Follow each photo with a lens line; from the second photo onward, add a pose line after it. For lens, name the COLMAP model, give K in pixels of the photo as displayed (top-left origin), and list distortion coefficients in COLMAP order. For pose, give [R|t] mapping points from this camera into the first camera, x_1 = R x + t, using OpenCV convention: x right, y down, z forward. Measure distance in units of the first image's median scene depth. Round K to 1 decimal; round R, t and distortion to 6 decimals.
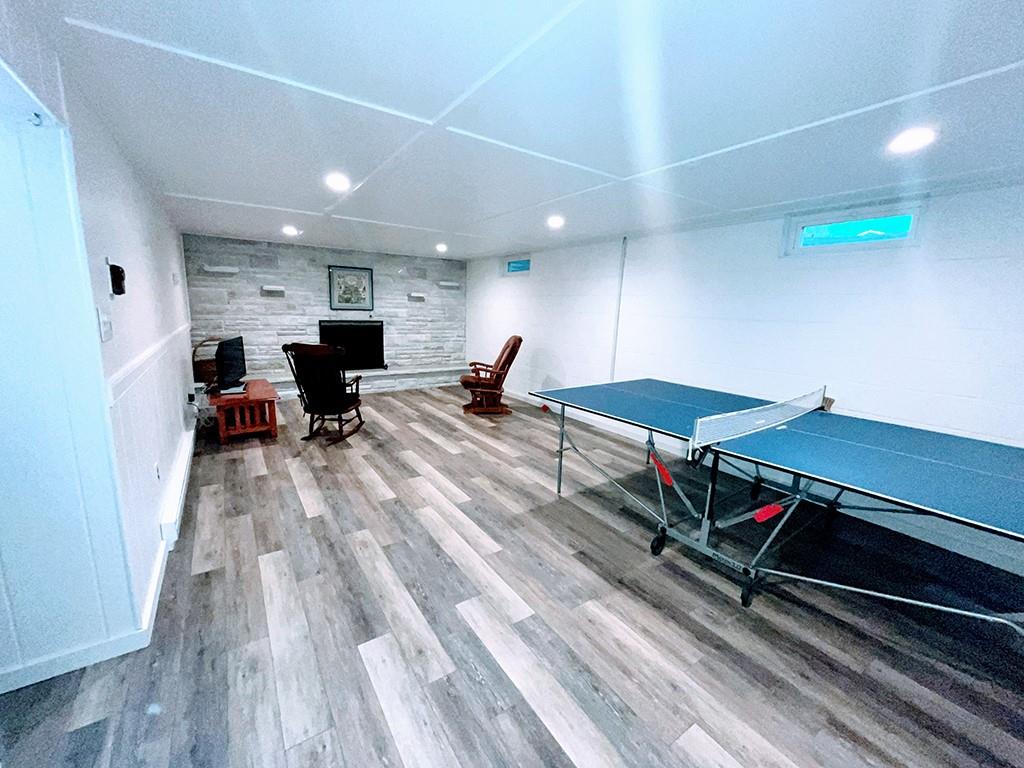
lens RADIAL K [[414.4, 0, 505.0], [0, 414.4, 388.6], [0, 0, 1]] dist [-0.002601, -0.000598]
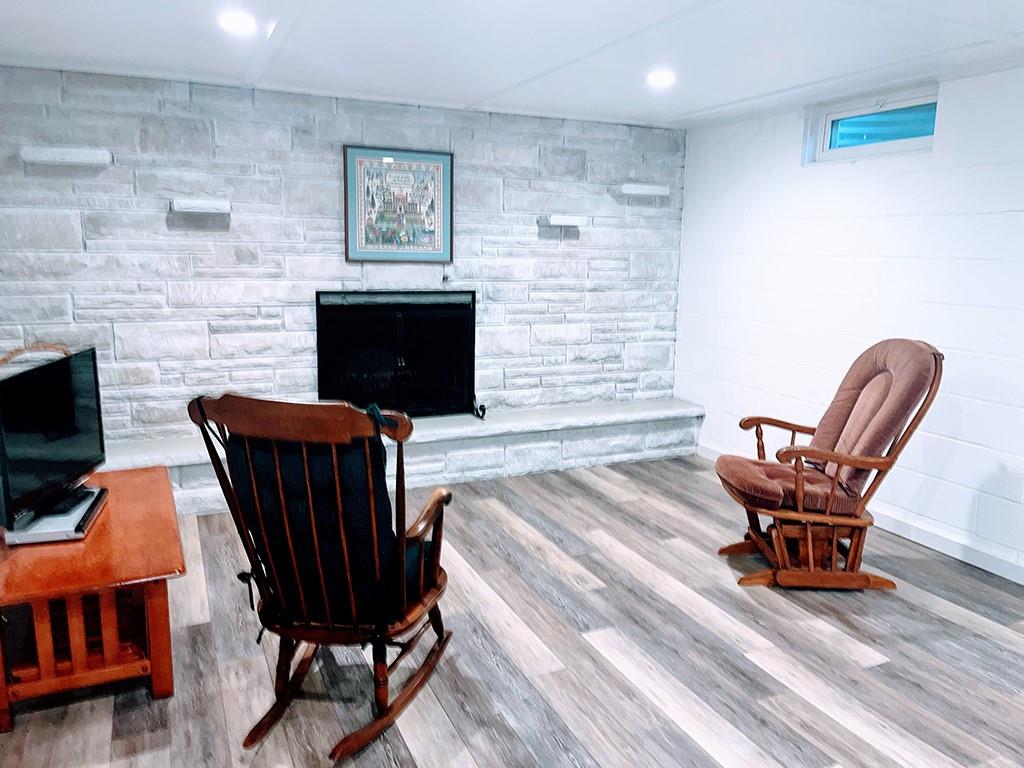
lens RADIAL K [[777.1, 0, 514.5], [0, 777.1, 382.8], [0, 0, 1]] dist [0.035673, -0.011735]
pose [[0.986107, 0.015956, -0.165345, -0.161077], [-0.020094, 0.999525, -0.023382, -0.072183], [0.164893, 0.026380, 0.985959, 0.352135]]
